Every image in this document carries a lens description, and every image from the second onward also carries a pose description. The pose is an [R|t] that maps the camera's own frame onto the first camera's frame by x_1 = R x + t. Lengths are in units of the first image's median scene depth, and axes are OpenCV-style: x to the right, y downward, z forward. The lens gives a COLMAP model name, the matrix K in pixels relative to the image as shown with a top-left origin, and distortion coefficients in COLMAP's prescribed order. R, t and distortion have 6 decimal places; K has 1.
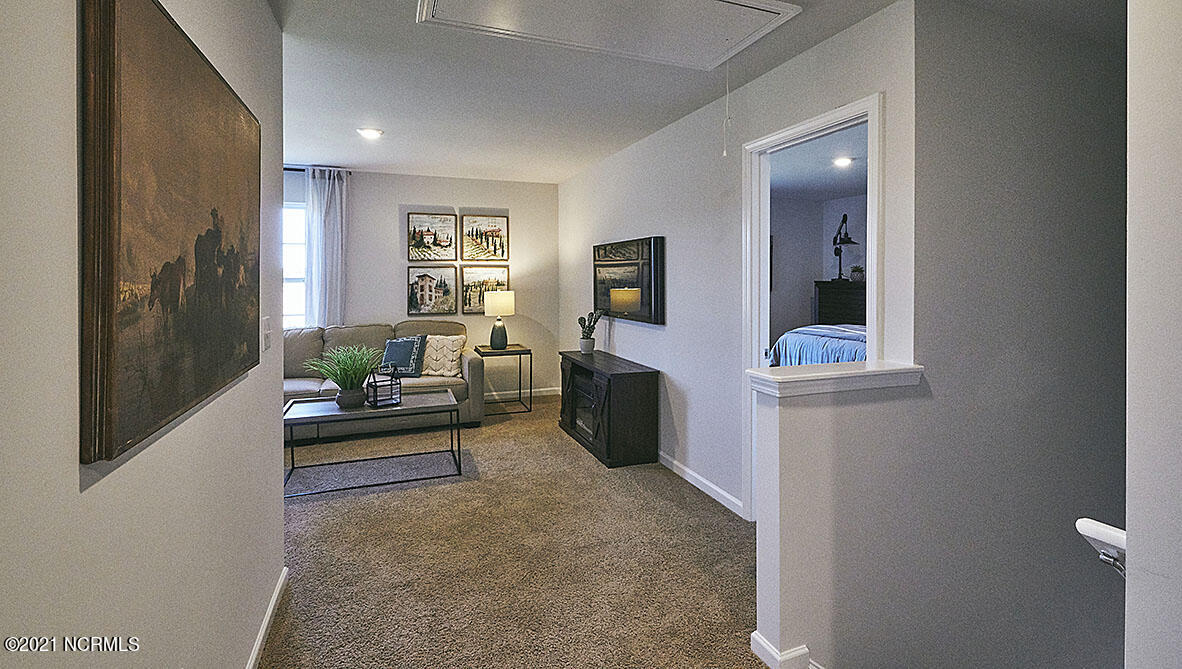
lens RADIAL K [[525.5, 0, 587.1], [0, 525.5, 280.2], [0, 0, 1]] dist [0.000055, 0.000087]
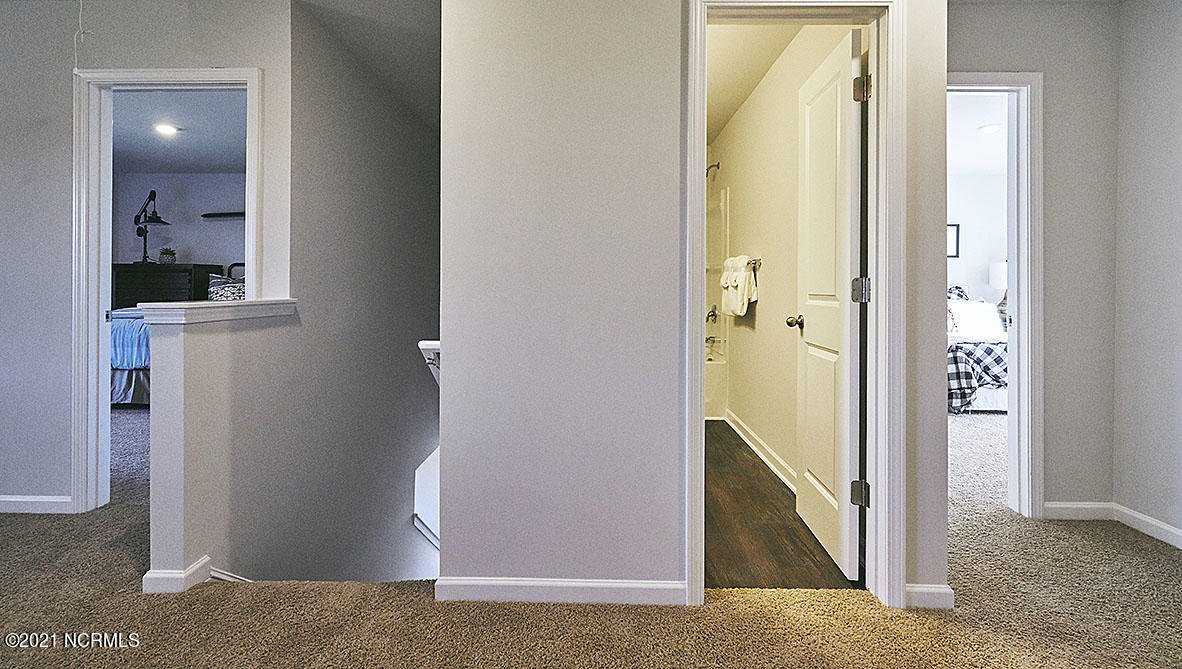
lens RADIAL K [[525.5, 0, 587.1], [0, 525.5, 280.2], [0, 0, 1]] dist [0.000055, 0.000087]
pose [[0.368248, 0.005182, 0.929713, -0.184411], [0.000847, 0.999982, -0.005909, 0.086034], [-0.929727, 0.002964, 0.368237, -0.073684]]
